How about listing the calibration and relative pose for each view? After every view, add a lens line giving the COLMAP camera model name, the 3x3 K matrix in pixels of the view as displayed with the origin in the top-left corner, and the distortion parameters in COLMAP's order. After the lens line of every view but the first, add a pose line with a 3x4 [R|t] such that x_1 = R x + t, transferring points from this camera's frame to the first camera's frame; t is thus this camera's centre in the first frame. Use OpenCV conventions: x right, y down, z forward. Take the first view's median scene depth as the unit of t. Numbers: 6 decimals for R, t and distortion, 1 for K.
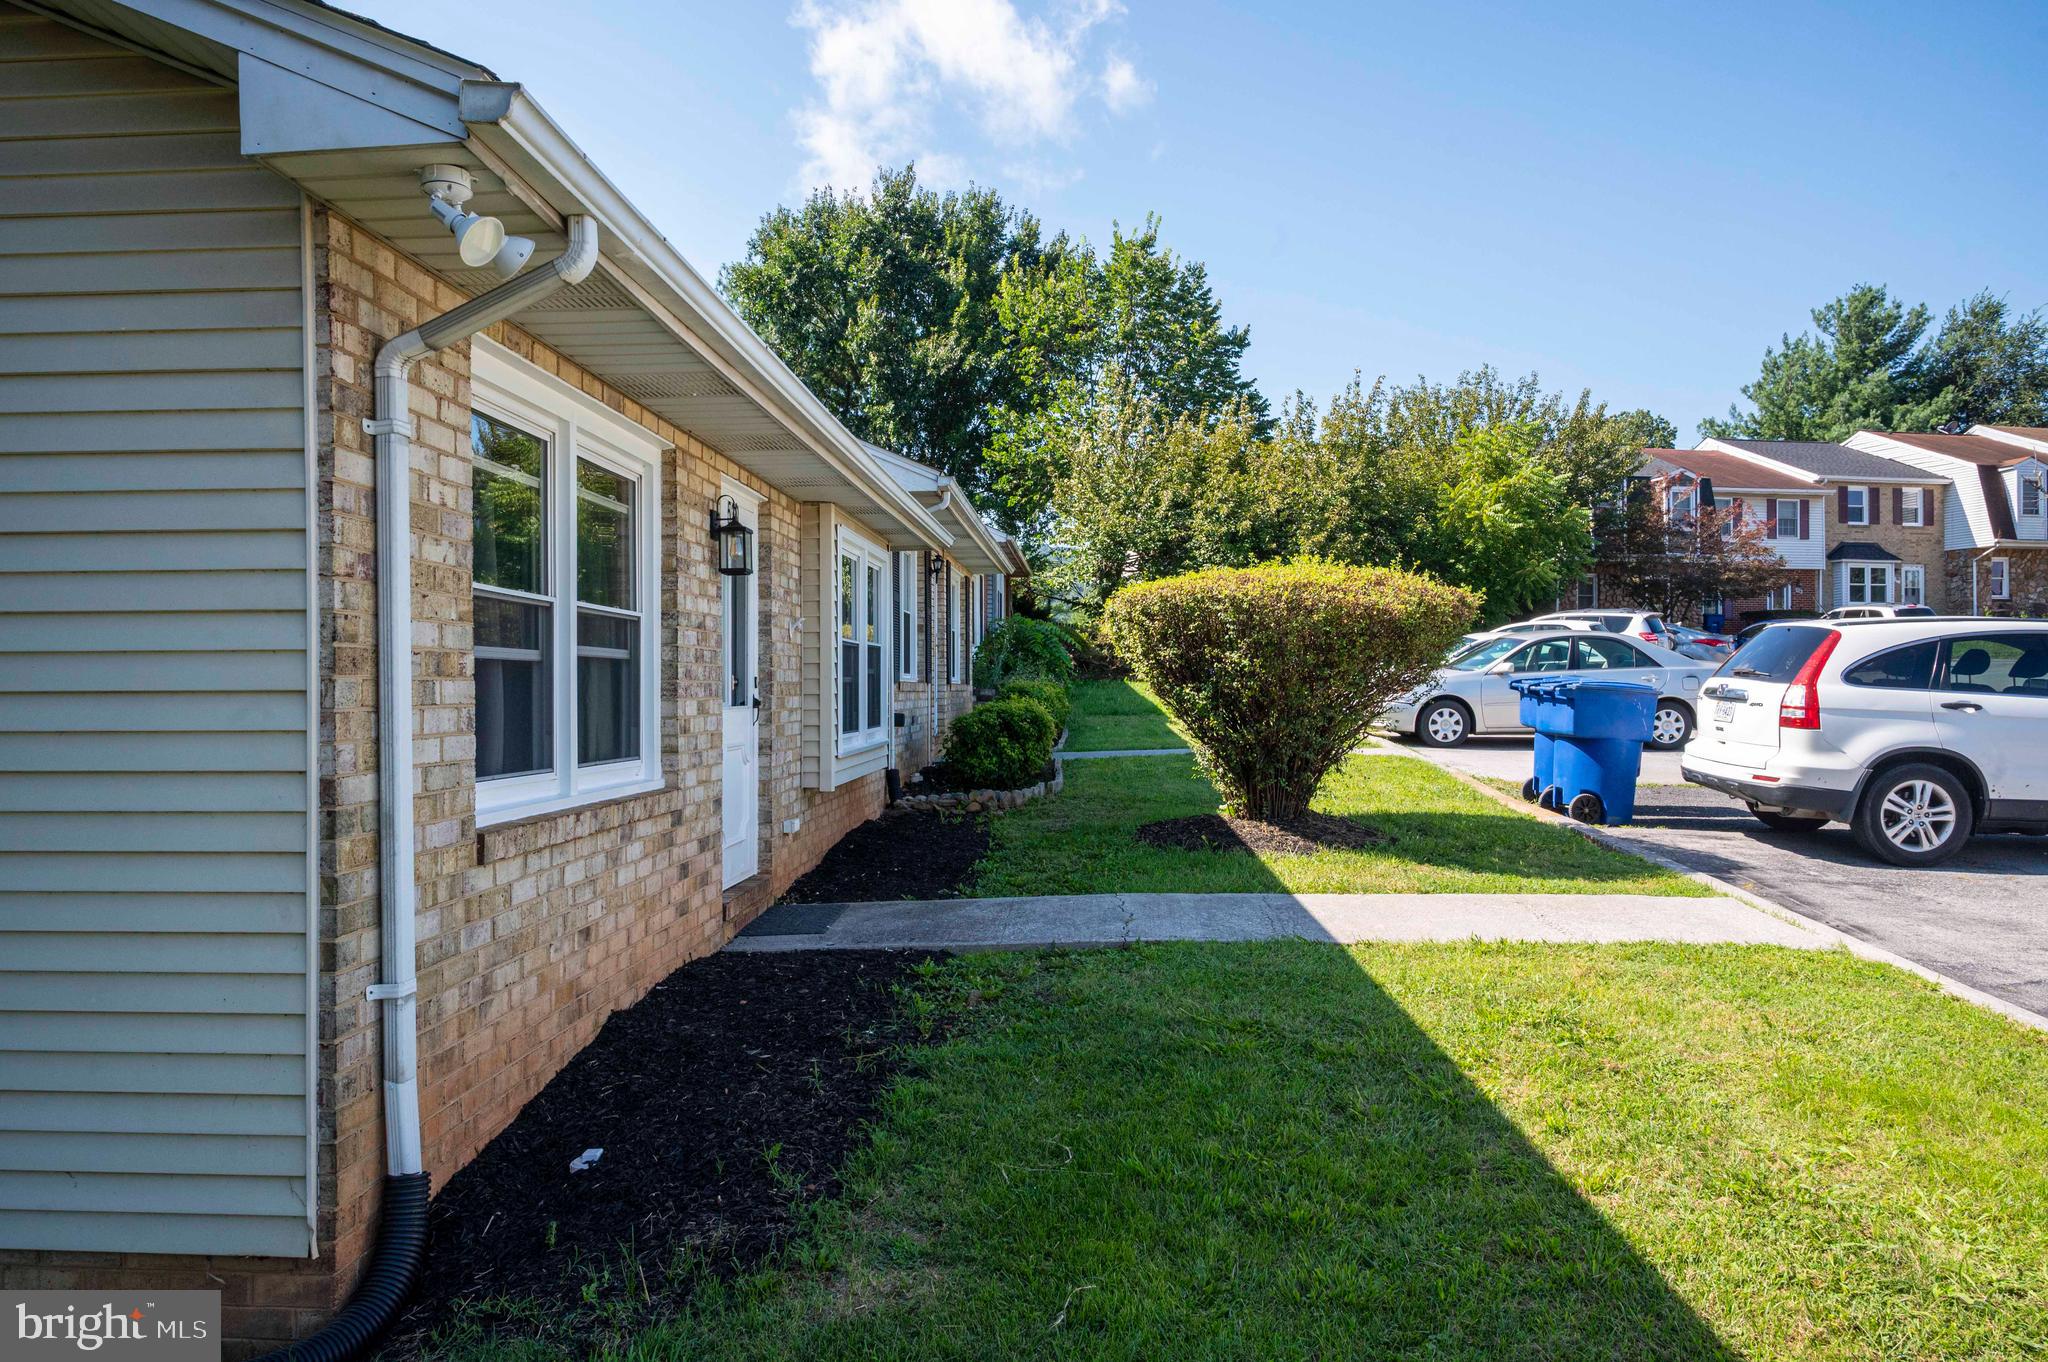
lens RADIAL K [[1357.2, 0, 1021.0], [0, 1357.2, 685.0], [0, 0, 1]] dist [-0.009893, 0.004594]
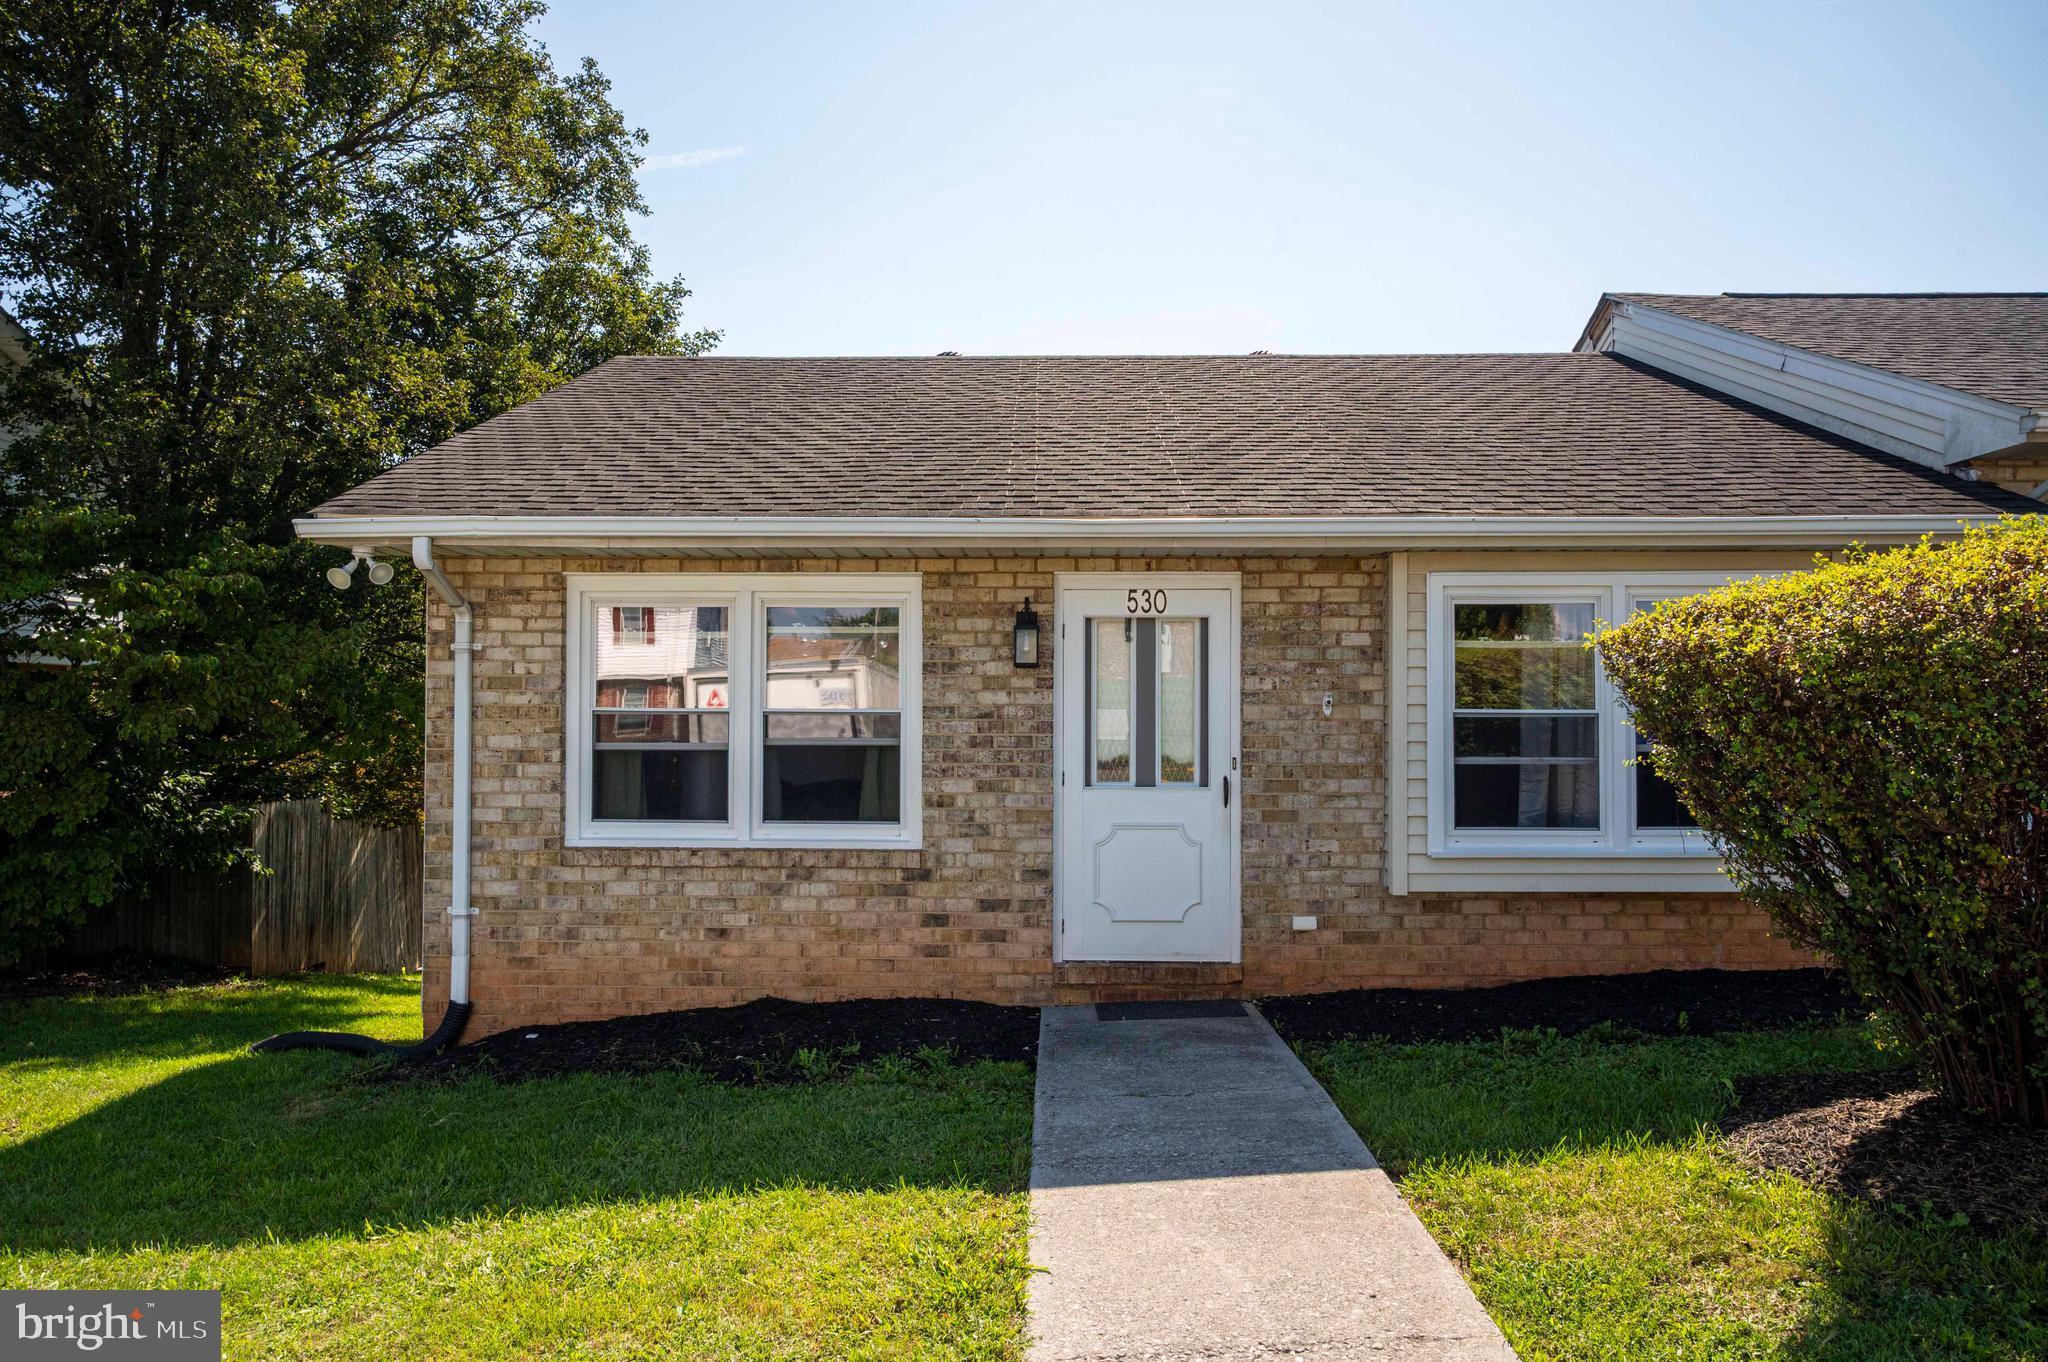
lens RADIAL K [[1357.2, 0, 1033.3], [0, 1357.2, 696.0], [0, 0, 1]] dist [-0.009893, 0.004594]
pose [[0.039325, -0.008361, -0.999191, 1.152384], [0.001171, 0.999965, -0.008321, -0.063389], [0.999226, -0.000843, 0.039334, 1.237162]]
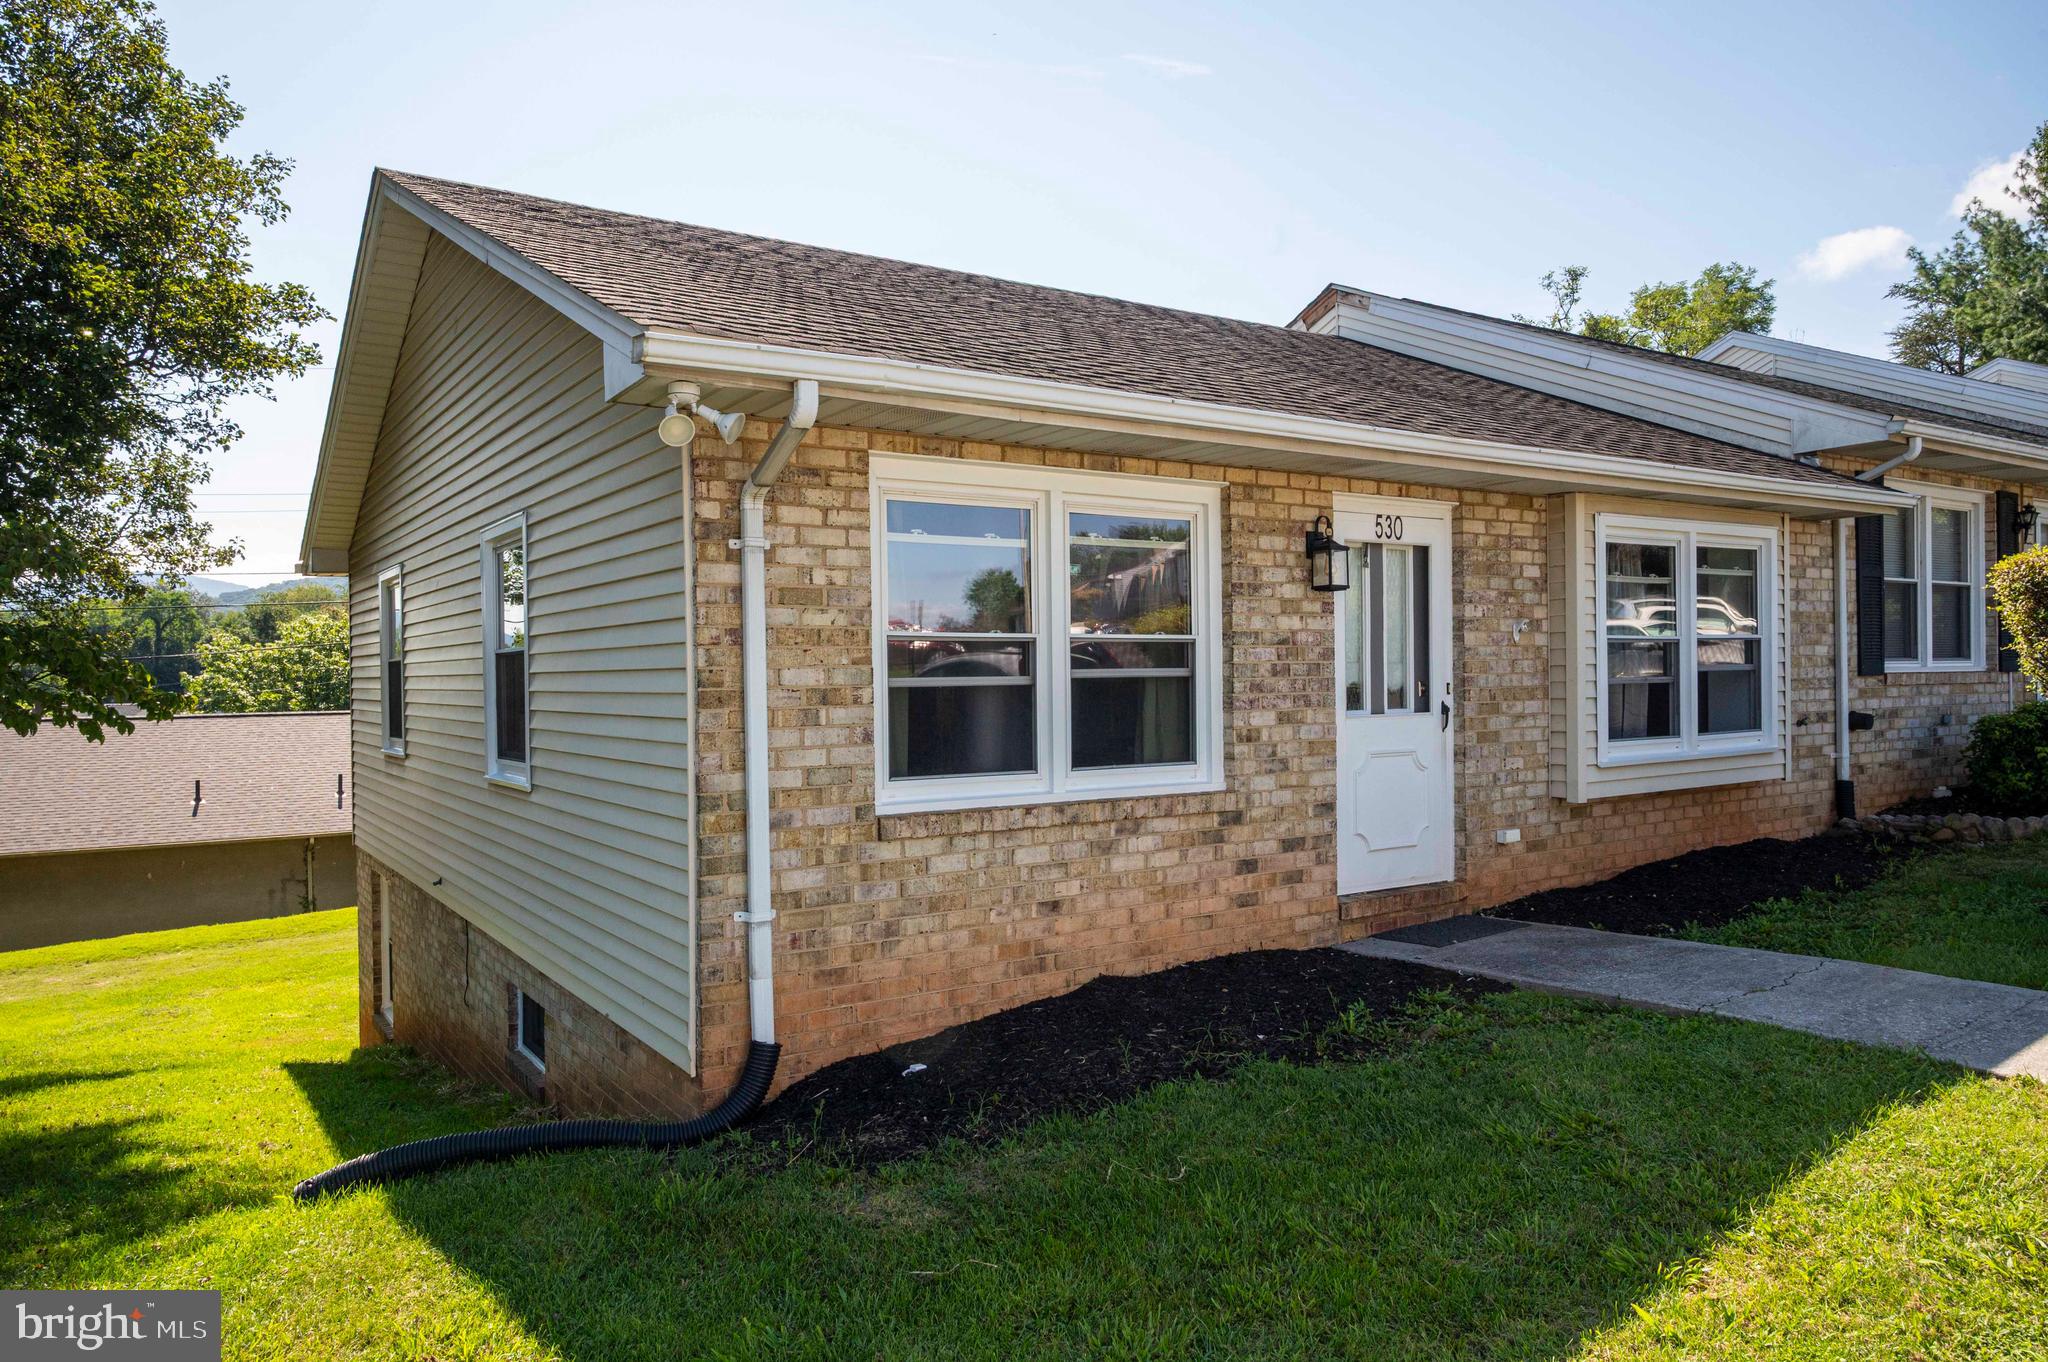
lens RADIAL K [[1357.2, 0, 1021.5], [0, 1357.2, 680.7], [0, 0, 1]] dist [-0.009893, 0.004594]
pose [[0.597568, -0.000379, -0.801818, 0.626830], [0.013429, 0.999864, 0.009535, -0.032265], [0.801706, -0.016465, 0.597492, 0.233273]]
